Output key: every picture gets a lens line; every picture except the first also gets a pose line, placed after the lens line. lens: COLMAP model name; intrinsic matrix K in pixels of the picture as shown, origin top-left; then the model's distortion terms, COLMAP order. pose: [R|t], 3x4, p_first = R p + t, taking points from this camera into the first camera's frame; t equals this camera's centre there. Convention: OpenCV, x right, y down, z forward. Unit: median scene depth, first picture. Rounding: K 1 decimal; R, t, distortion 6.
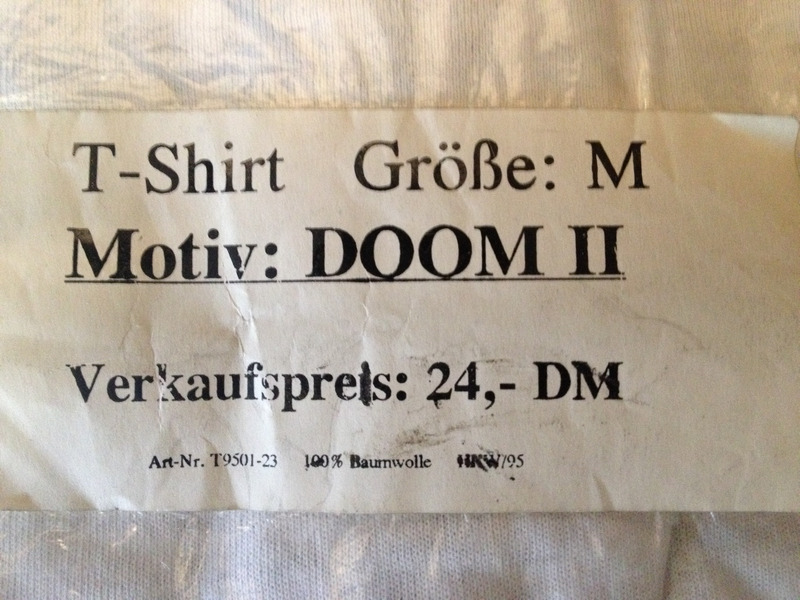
lens RADIAL K [[812.1, 0, 398.8], [0, 812.1, 300.8], [0, 0, 1]] dist [0.047721, 0.000000]
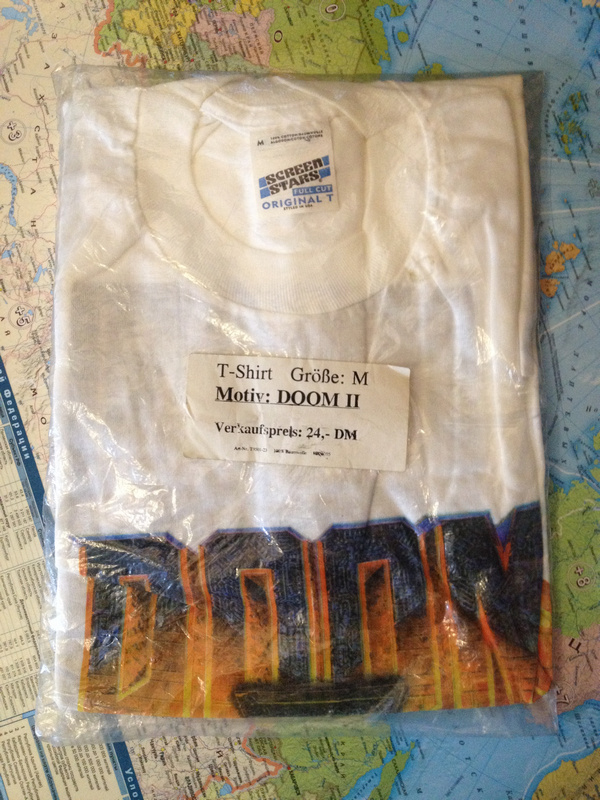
lens RADIAL K [[812.1, 0, 294.7], [0, 812.1, 395.5], [0, 0, 1]] dist [0.047721, 0.000000]
pose [[0.993997, 0.058043, -0.092745, 0.318469], [-0.050675, 0.995513, 0.079910, -0.370859], [0.096967, -0.074731, 0.992478, -2.751640]]
